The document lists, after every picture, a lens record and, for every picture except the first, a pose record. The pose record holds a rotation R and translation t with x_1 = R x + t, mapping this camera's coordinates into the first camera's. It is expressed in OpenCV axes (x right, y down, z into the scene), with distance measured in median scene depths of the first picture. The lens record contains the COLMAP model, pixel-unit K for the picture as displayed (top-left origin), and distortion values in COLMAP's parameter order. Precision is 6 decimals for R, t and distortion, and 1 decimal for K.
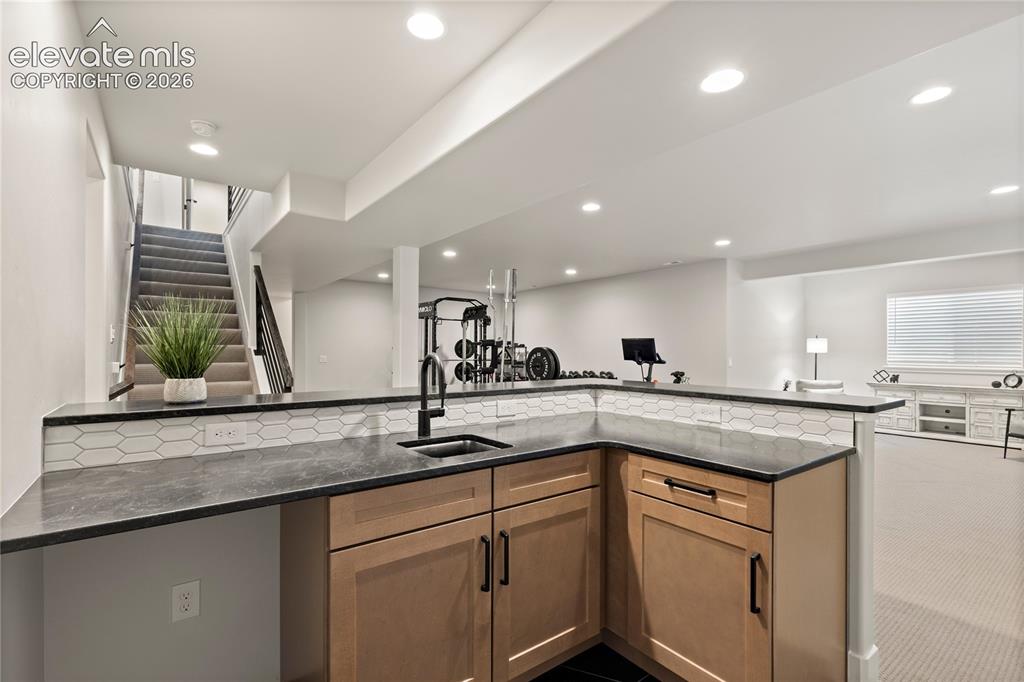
lens RADIAL K [[469.3, 0, 515.3], [0, 469.3, 350.0], [0, 0, 1]] dist [0.009521, -0.002566]
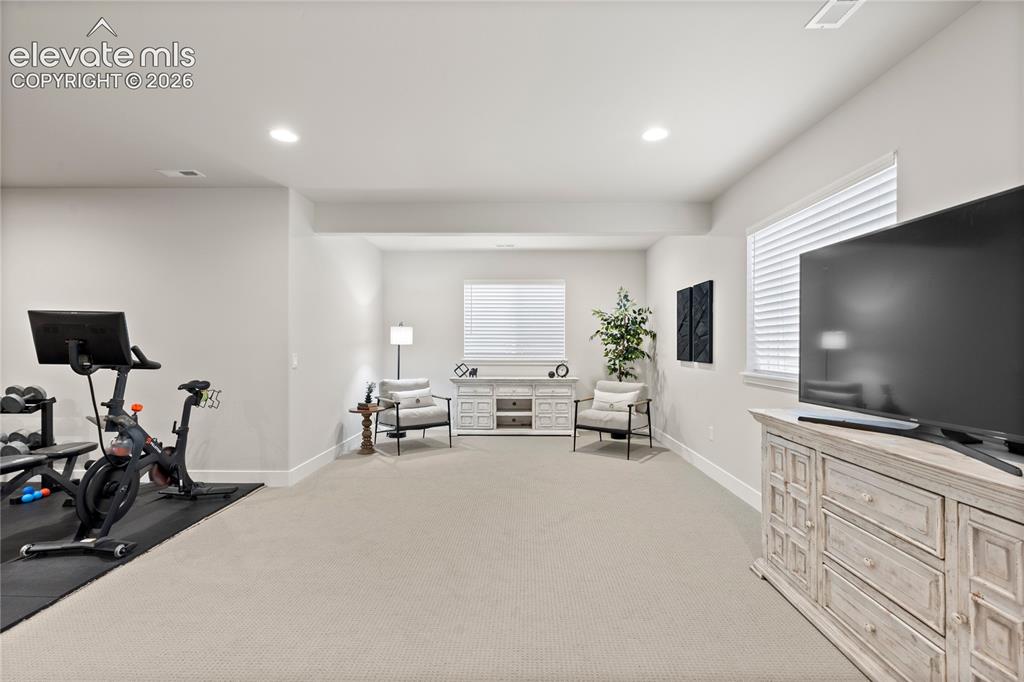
lens RADIAL K [[469.3, 0, 516.6], [0, 469.3, 345.5], [0, 0, 1]] dist [0.009521, -0.002566]
pose [[0.626851, -0.005159, 0.779122, 0.163563], [0.001132, 0.999983, 0.005711, 0.003470], [-0.779138, -0.002698, 0.626847, 0.396231]]
